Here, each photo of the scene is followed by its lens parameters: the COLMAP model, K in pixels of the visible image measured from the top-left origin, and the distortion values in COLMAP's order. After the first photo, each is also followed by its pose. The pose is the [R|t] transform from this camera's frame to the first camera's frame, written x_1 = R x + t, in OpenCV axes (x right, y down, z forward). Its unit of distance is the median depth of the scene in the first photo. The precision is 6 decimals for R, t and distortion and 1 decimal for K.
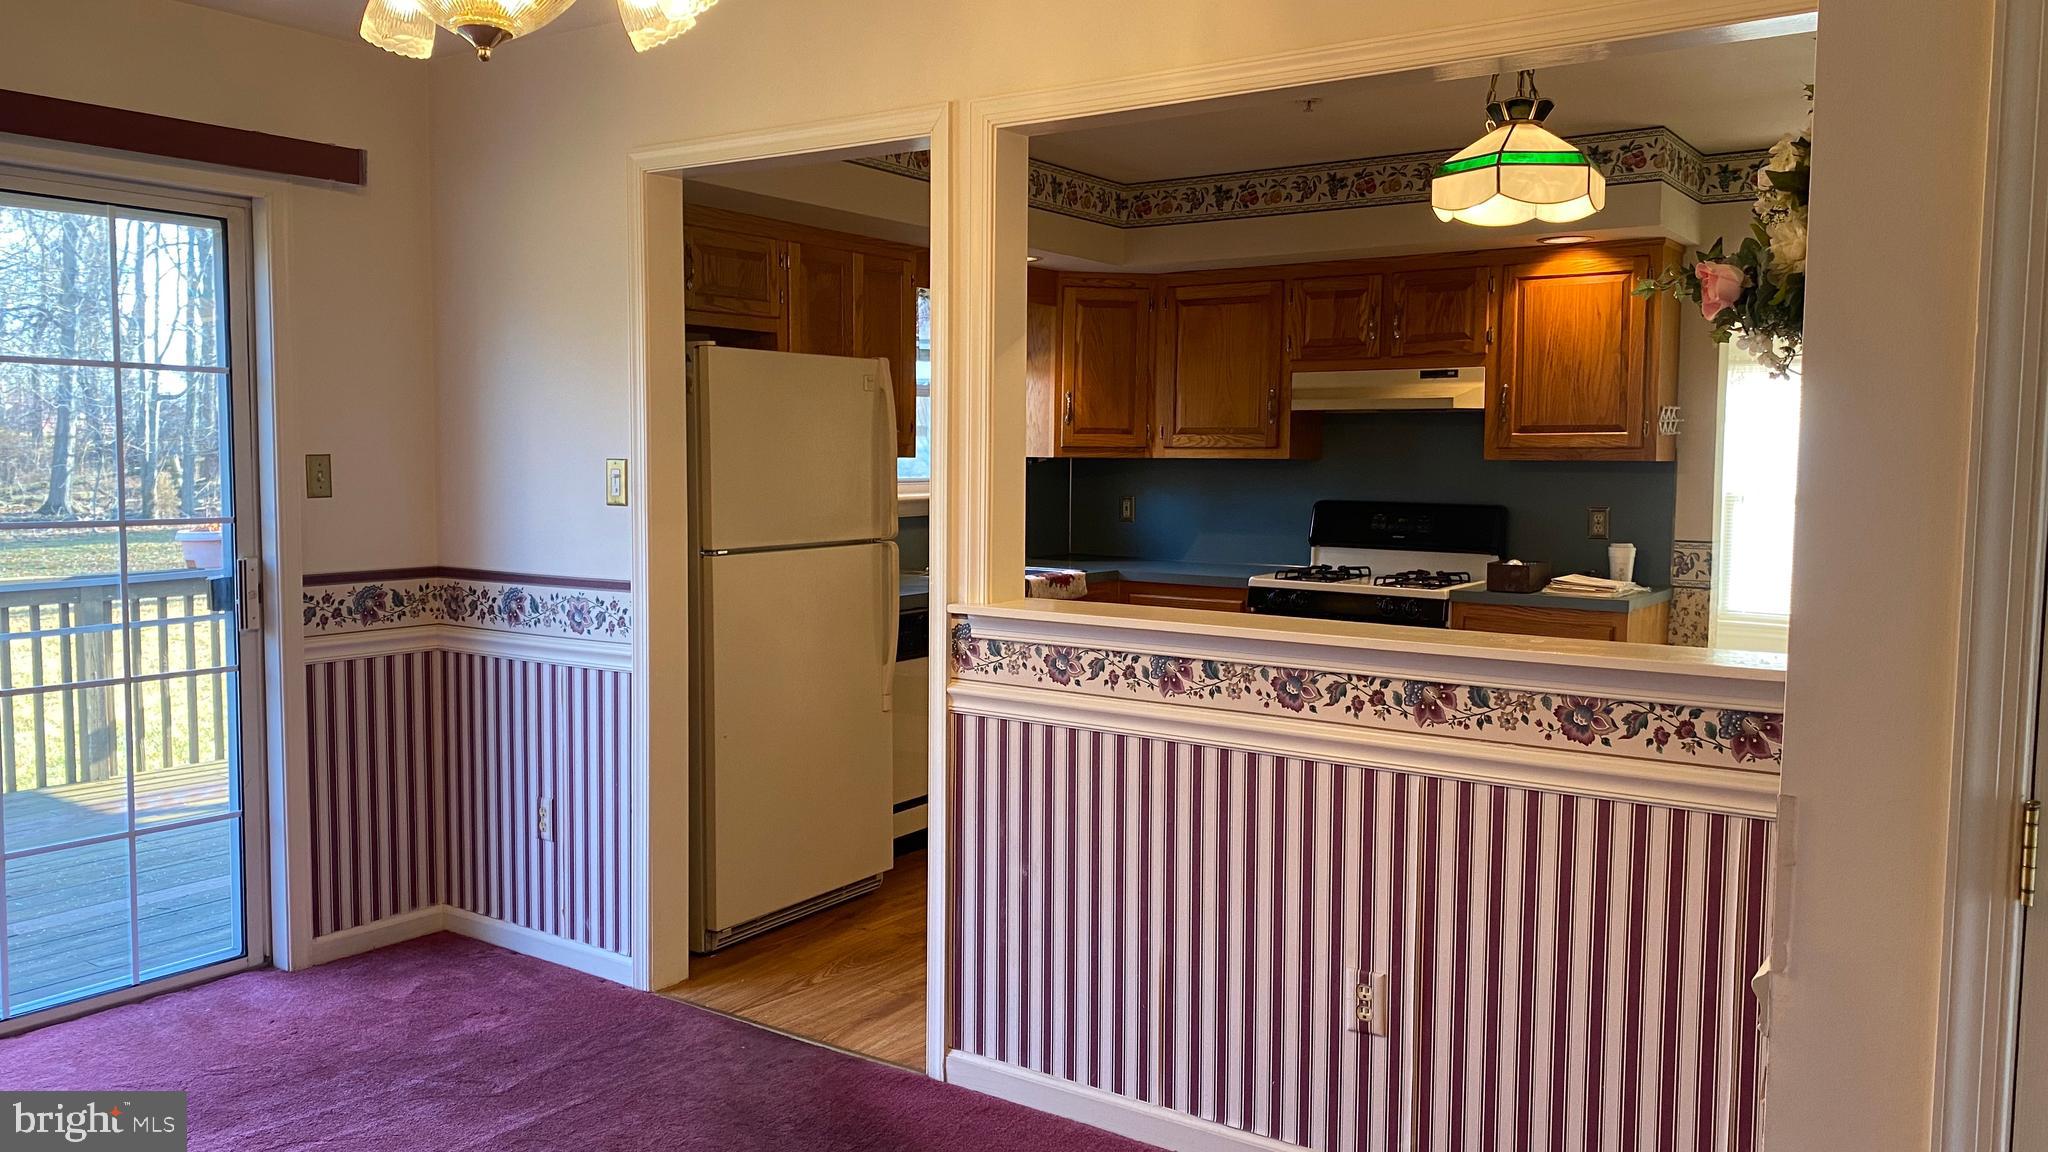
lens RADIAL K [[1547.8, 0, 1007.0], [0, 1547.8, 569.5], [0, 0, 1]] dist [0.025054, -0.013736]
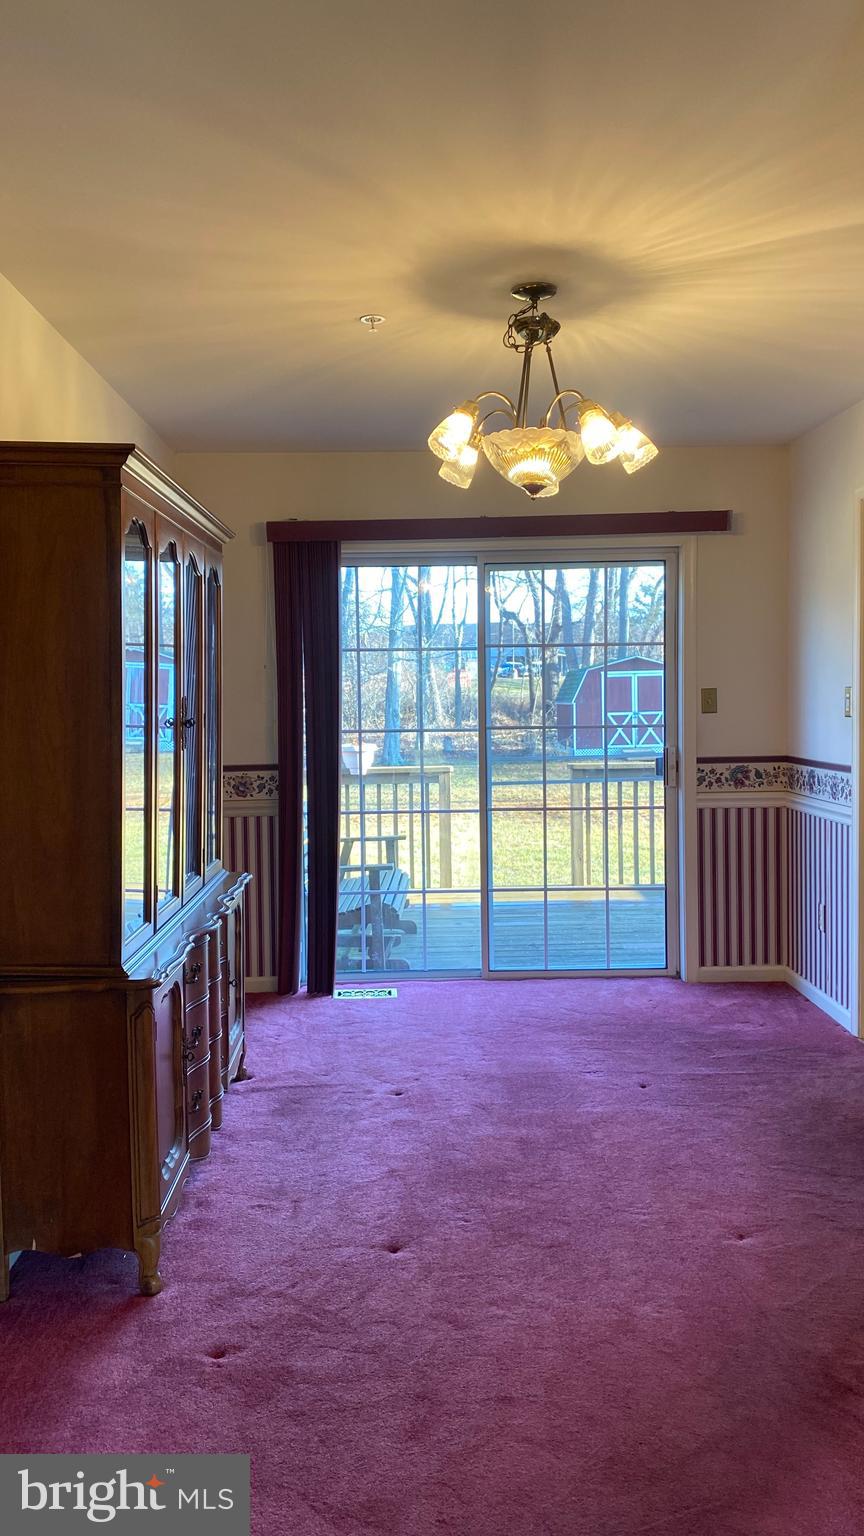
lens RADIAL K [[1160.8, 0, 434.5], [0, 1160.8, 754.8], [0, 0, 1]] dist [0.025054, -0.013736]
pose [[0.592897, 0.025077, -0.804888, 0.419201], [-0.038645, 0.999249, 0.002665, 0.008723], [0.804350, 0.029525, 0.593421, -0.015886]]
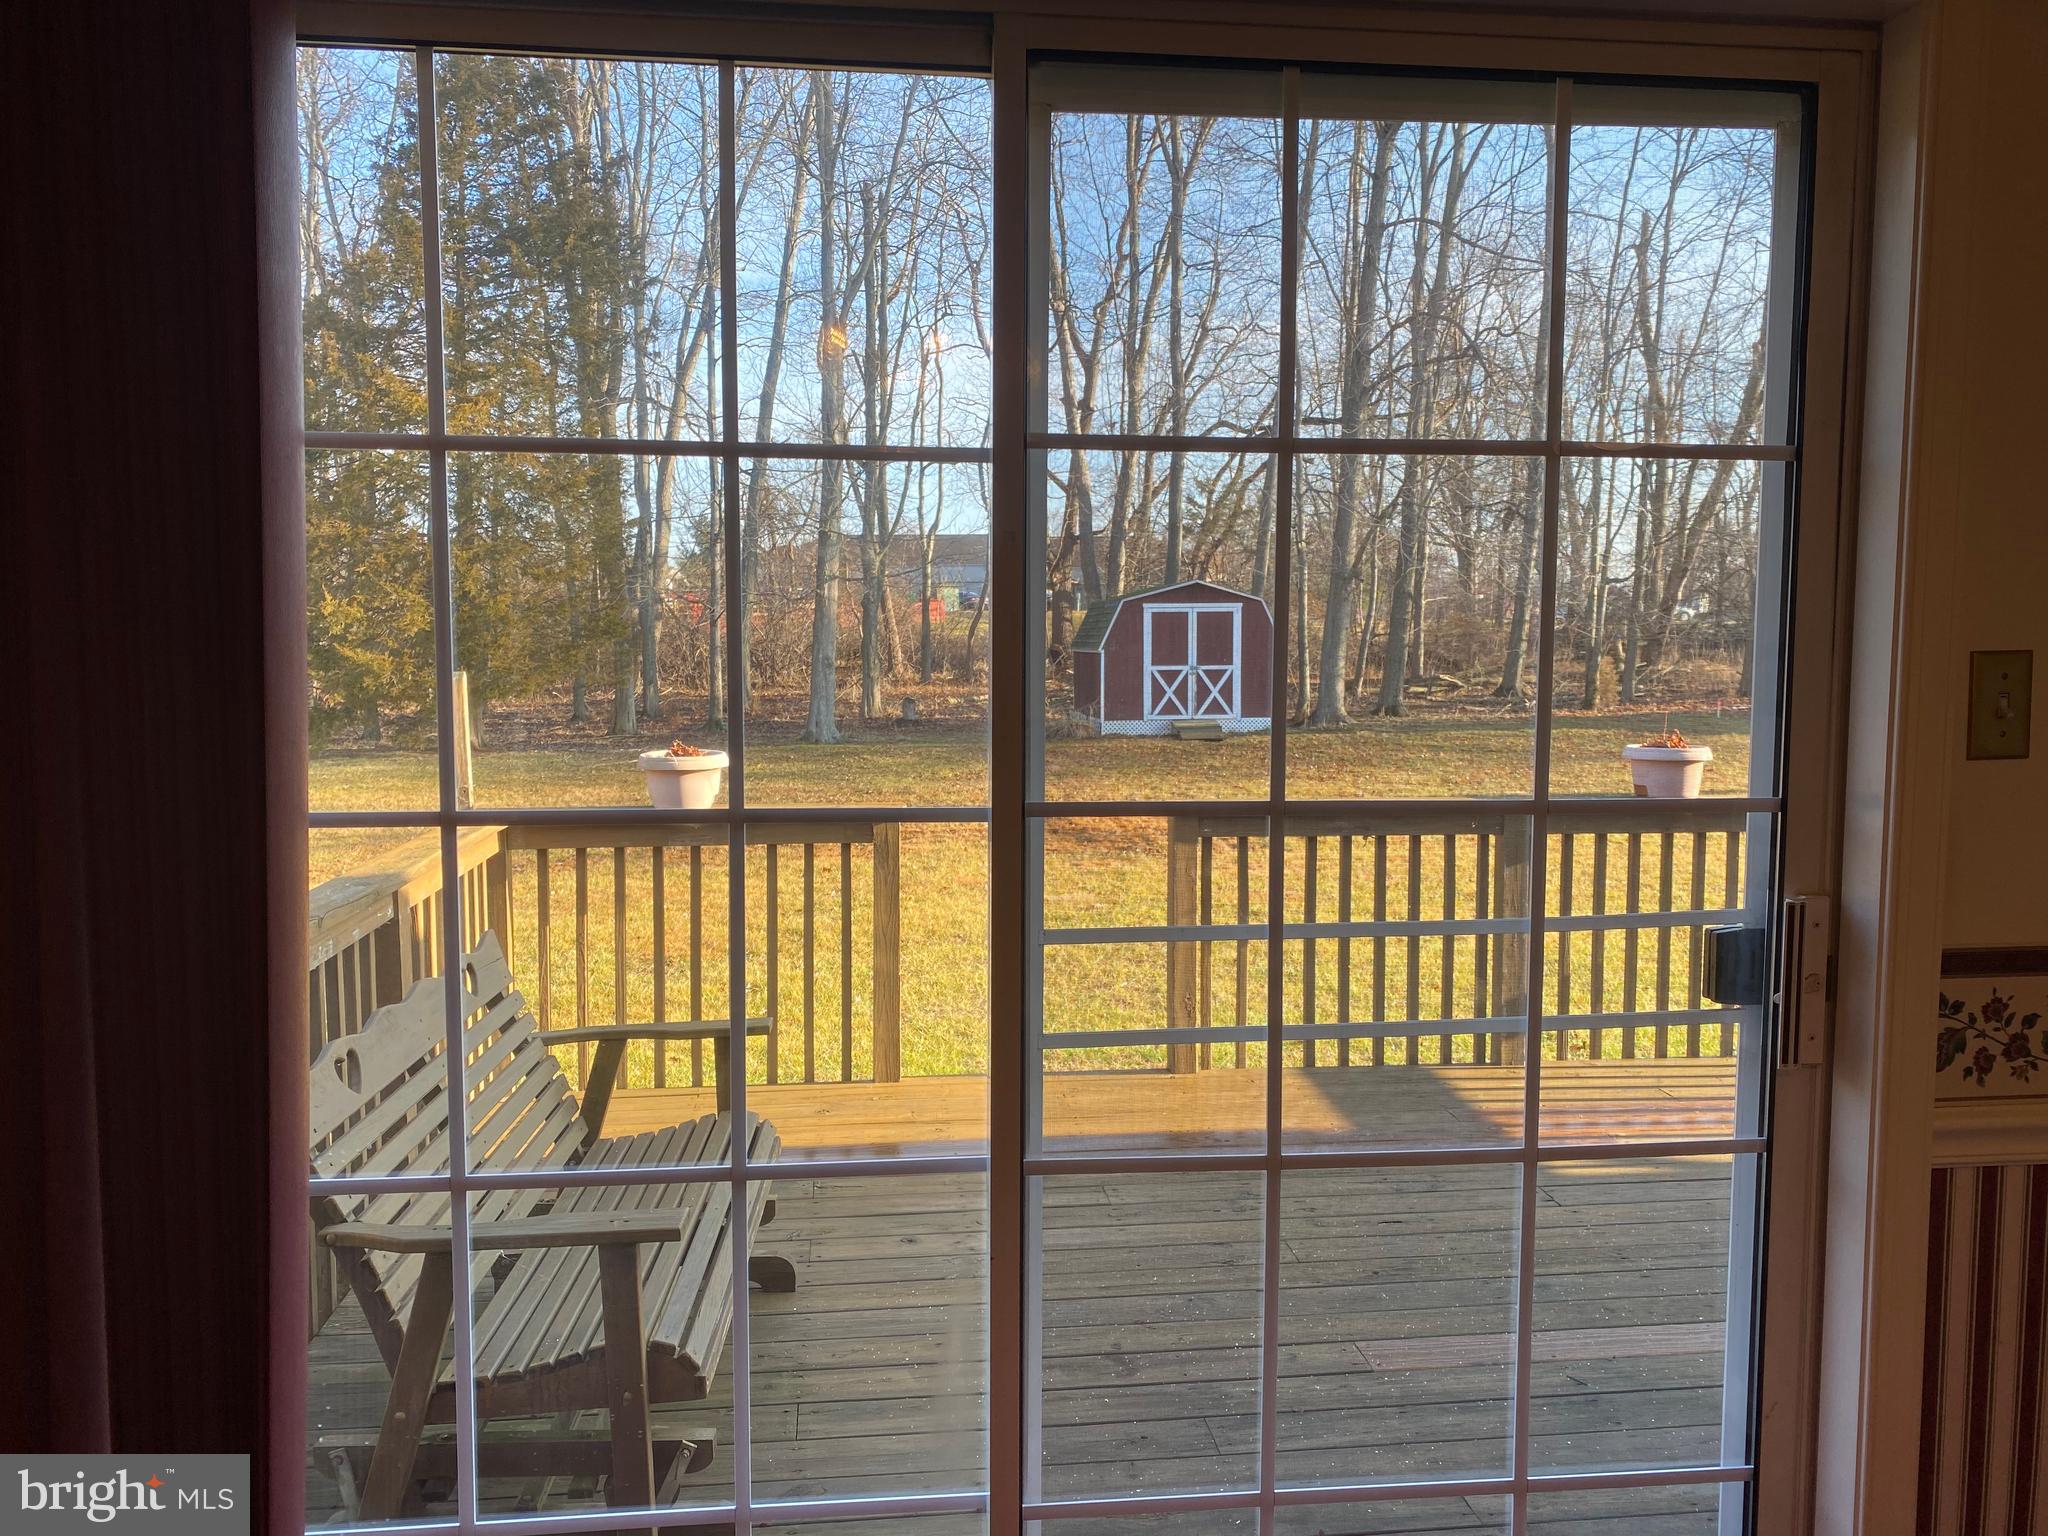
lens RADIAL K [[1546.7, 0, 1025.5], [0, 1546.7, 760.5], [0, 0, 1]] dist [0.032515, -0.026669]
pose [[0.658460, 0.056615, -0.750483, -0.304224], [-0.052950, 0.998181, 0.028844, -0.043584], [0.750751, 0.020746, 0.660260, 0.546373]]
